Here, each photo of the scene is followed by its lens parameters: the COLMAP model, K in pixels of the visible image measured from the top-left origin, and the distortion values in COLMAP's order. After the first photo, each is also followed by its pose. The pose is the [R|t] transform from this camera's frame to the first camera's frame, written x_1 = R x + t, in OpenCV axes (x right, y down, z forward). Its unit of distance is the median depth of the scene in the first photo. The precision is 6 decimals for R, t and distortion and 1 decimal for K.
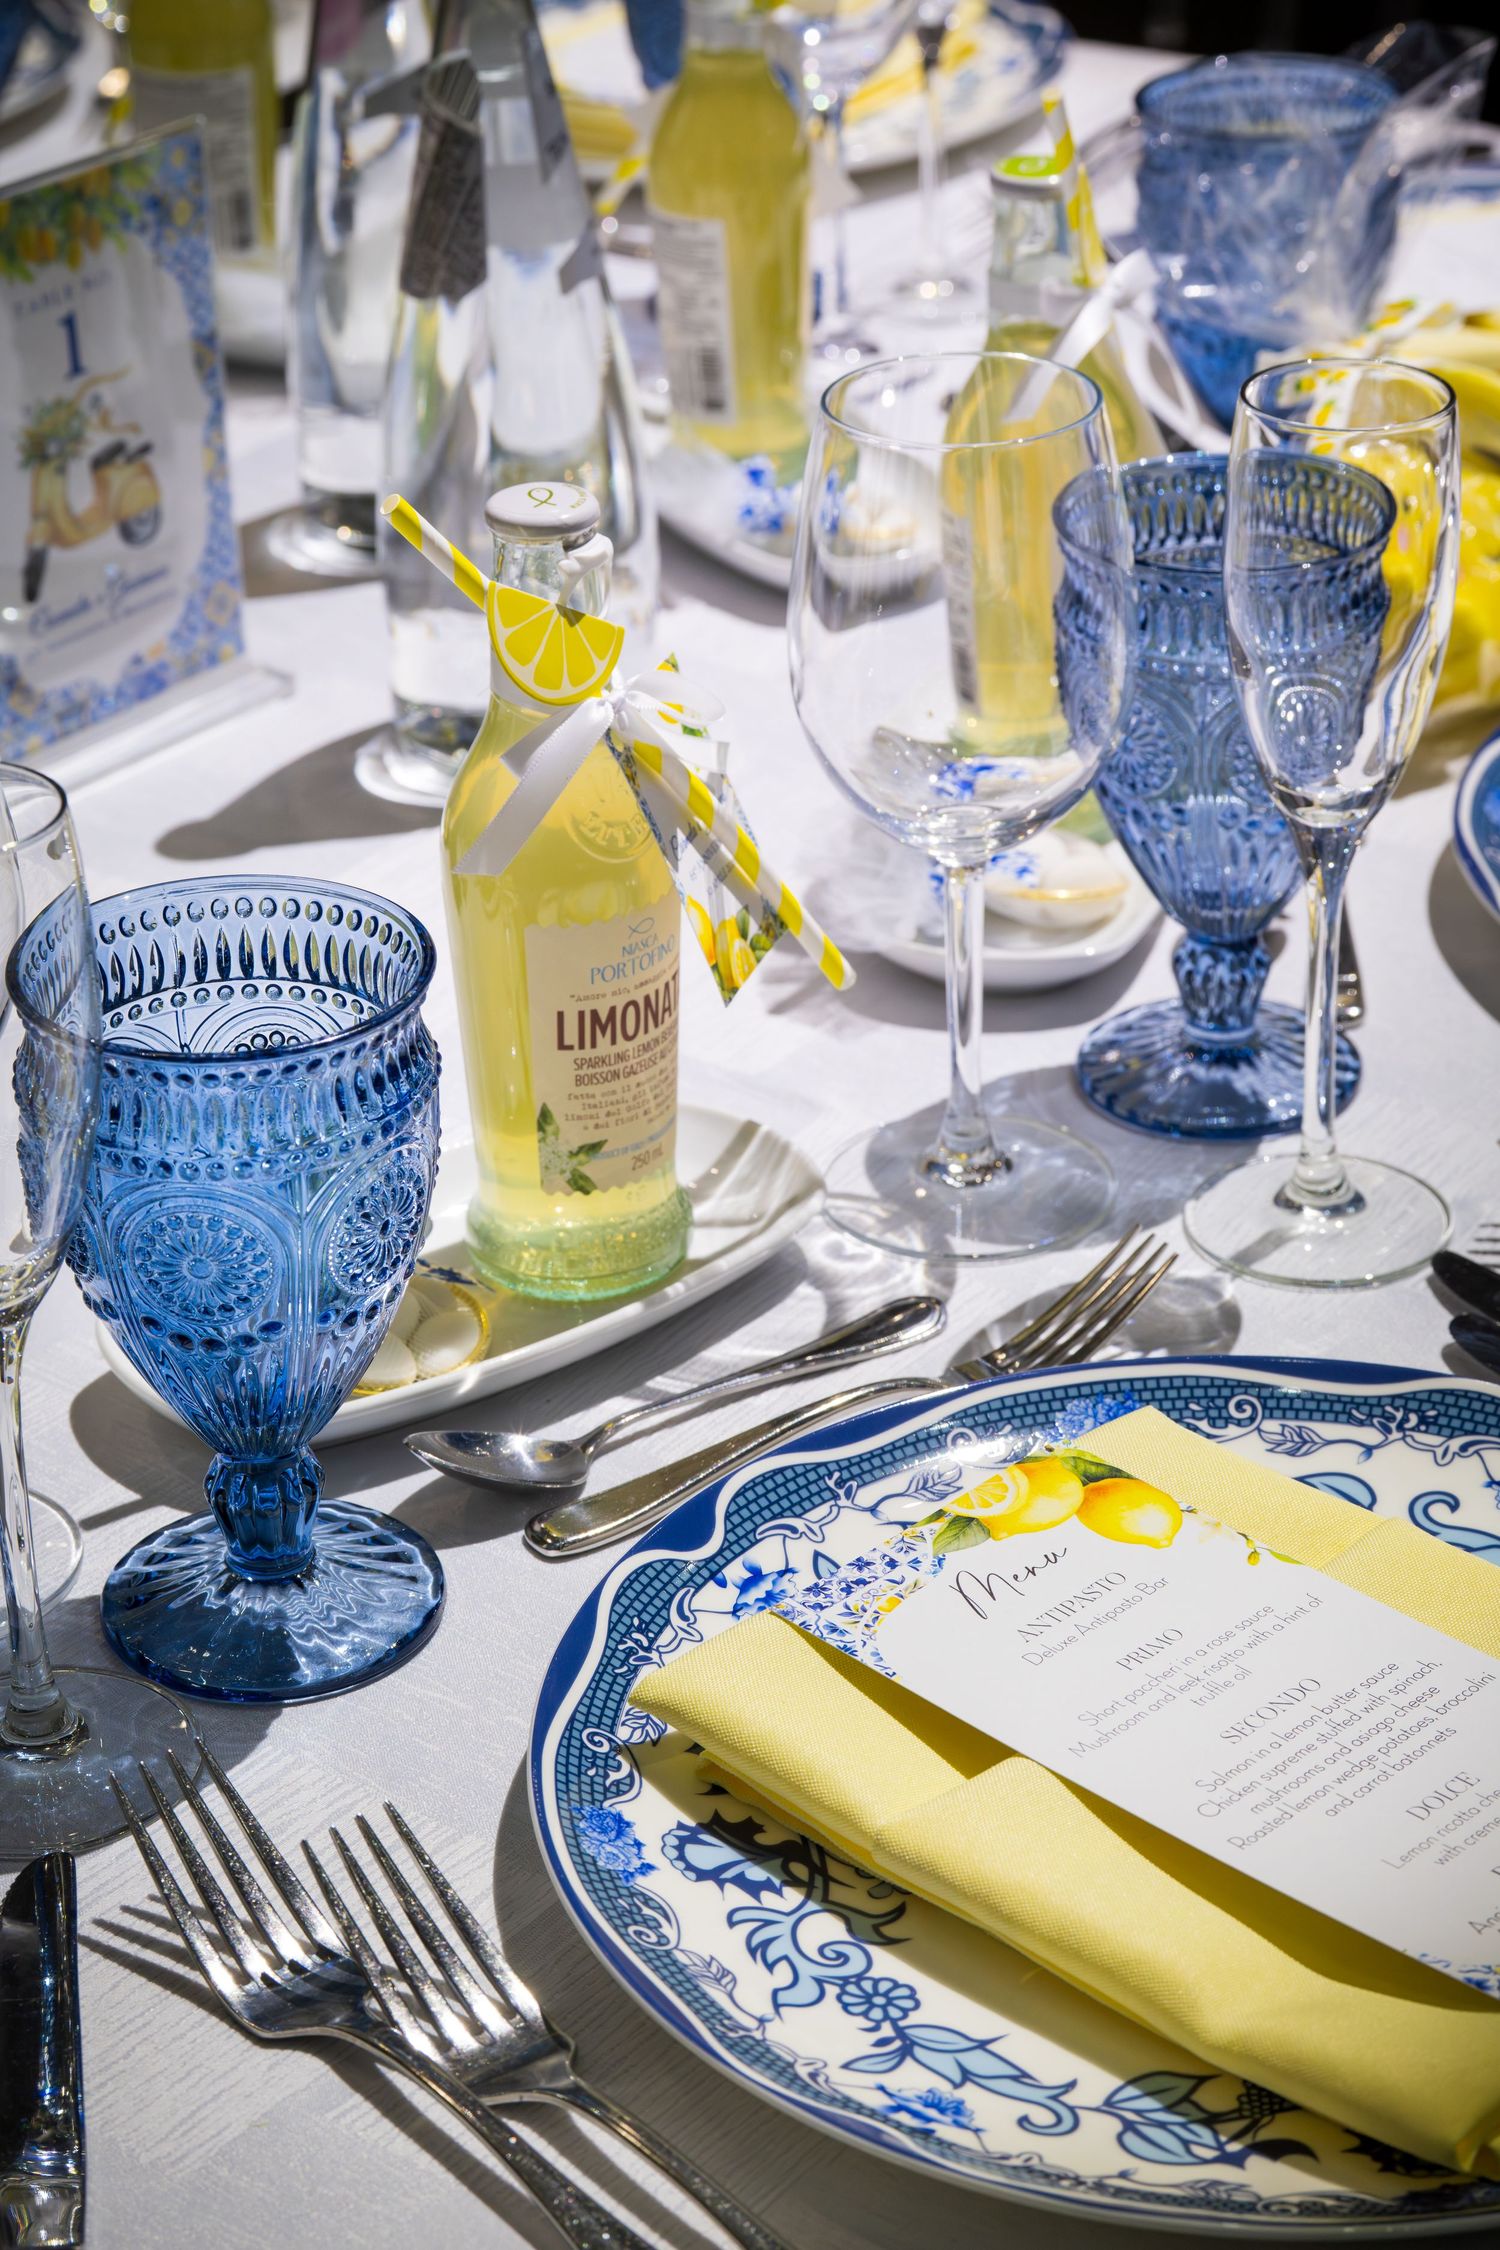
lens RADIAL K [[4508.6, 0, 749.1], [0, 4508.6, 1049.5], [0, 0, 1]] dist [-0.004115, -0.170198]
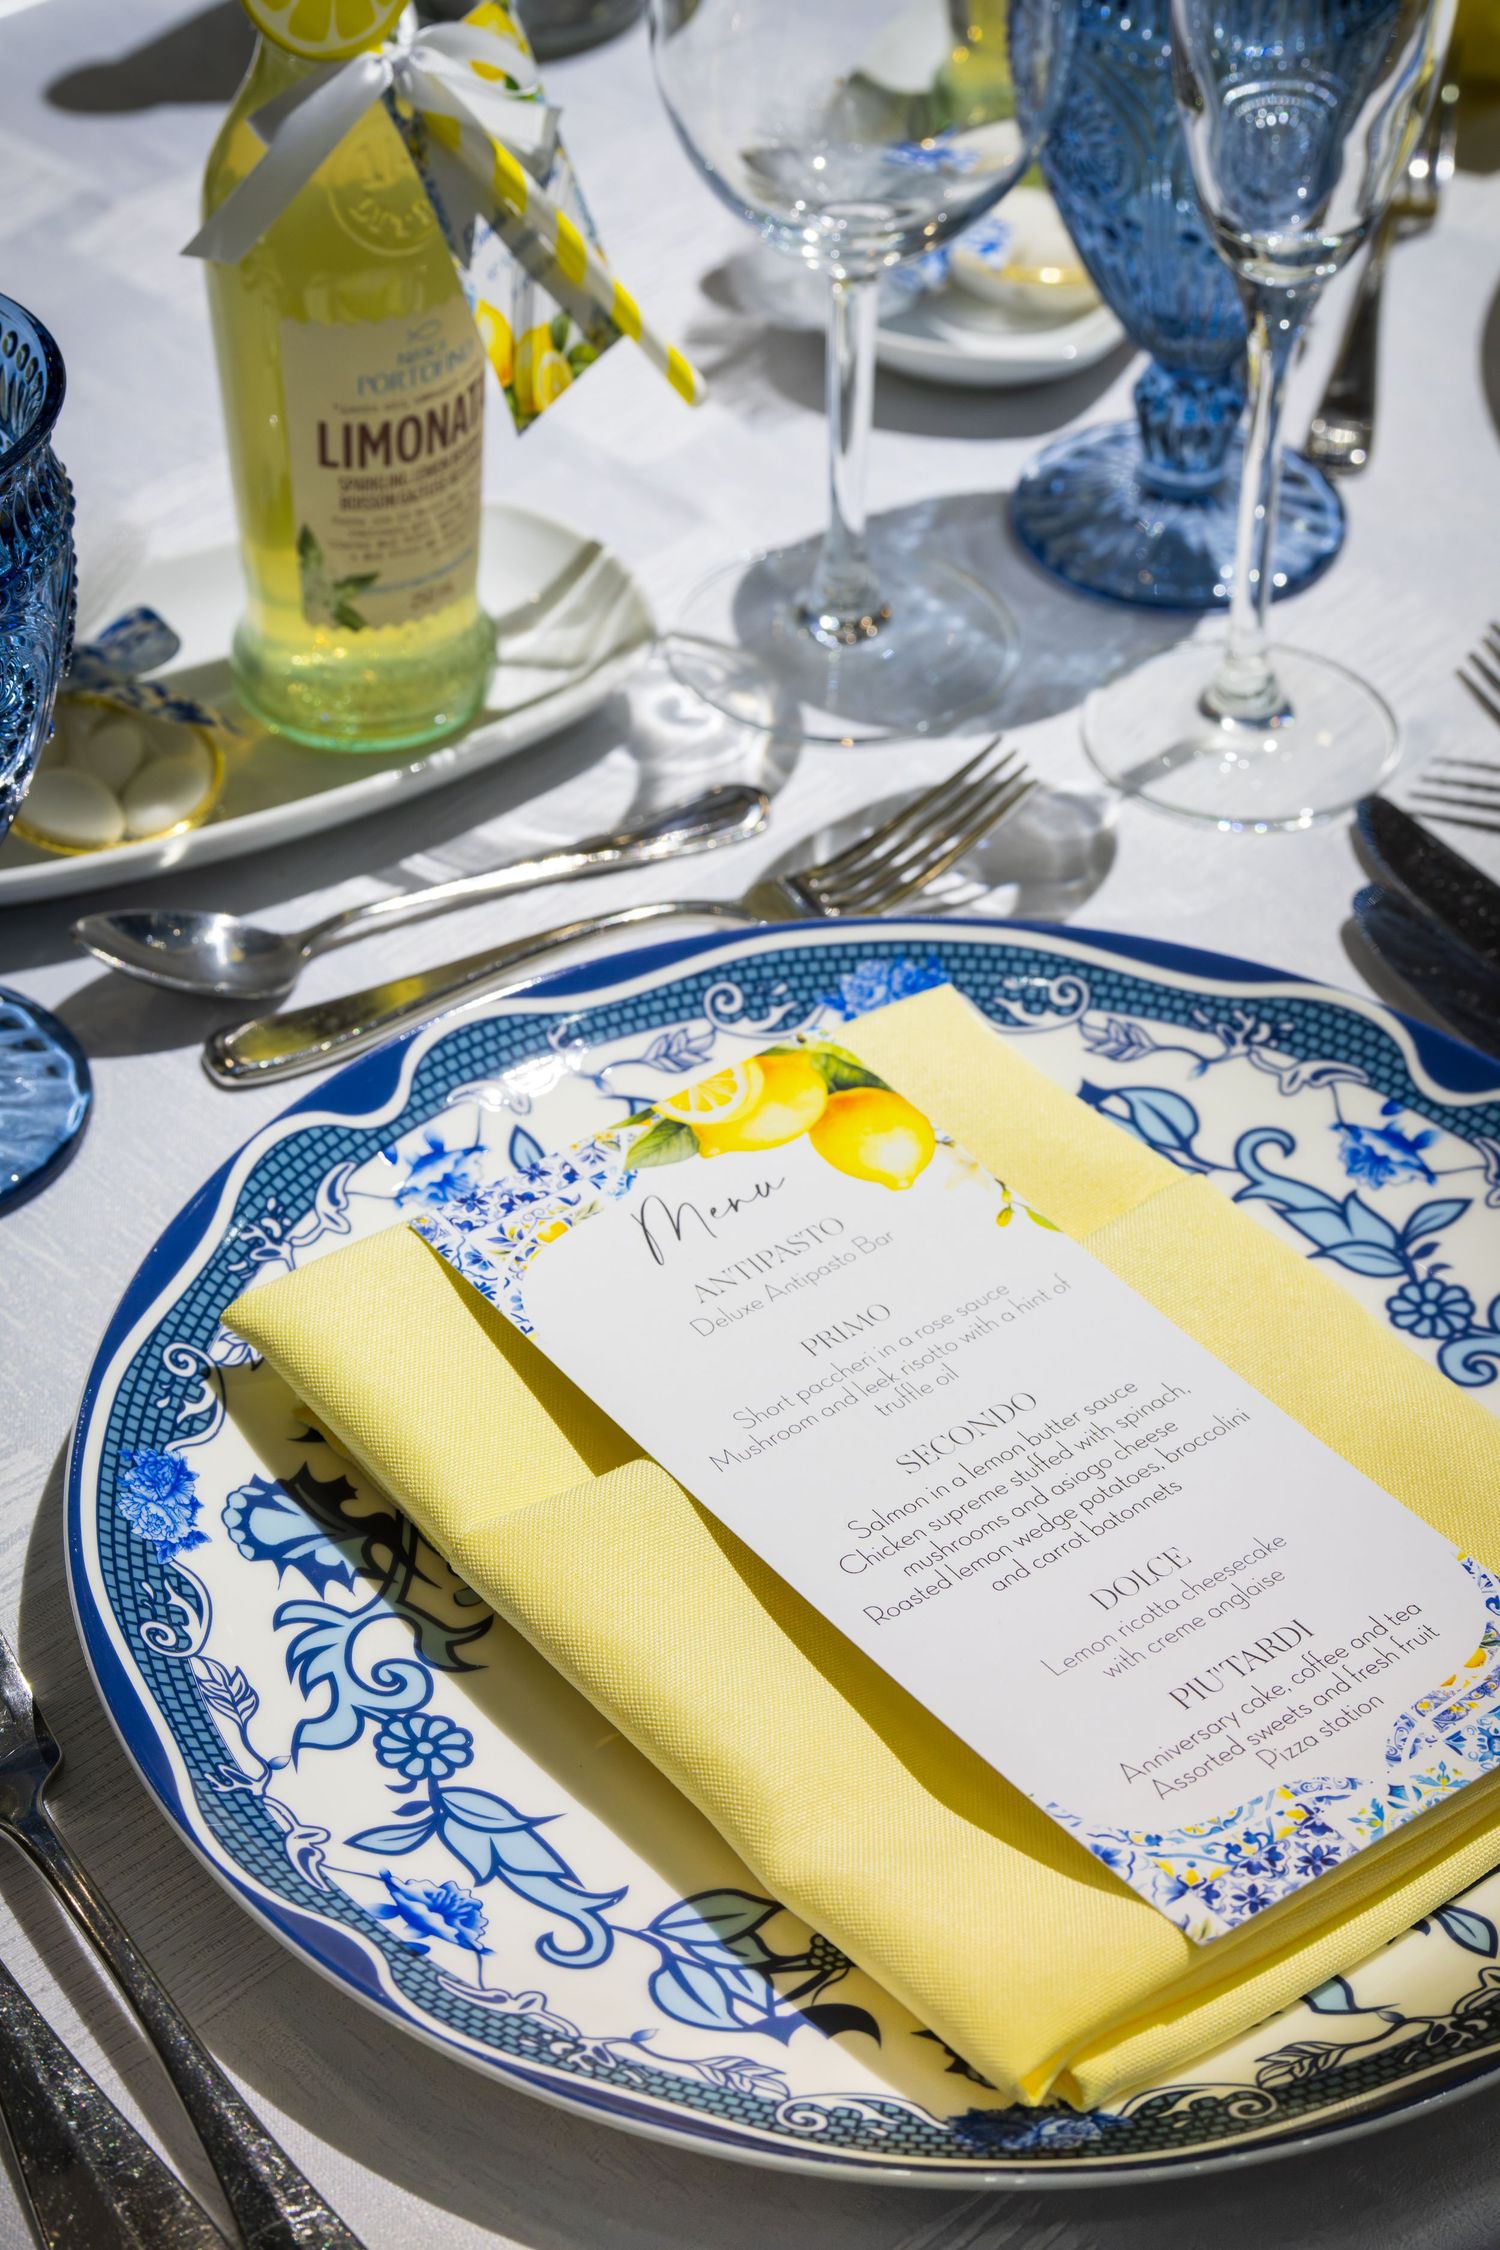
lens RADIAL K [[4508.6, 0, 749.1], [0, 4508.6, 1049.5], [0, 0, 1]] dist [-0.004115, -0.170198]
pose [[0.992305, 0.109132, -0.058493, 0.105624], [-0.095259, 0.974656, 0.202415, -0.077316], [0.079100, -0.195285, 0.977551, 0.182205]]
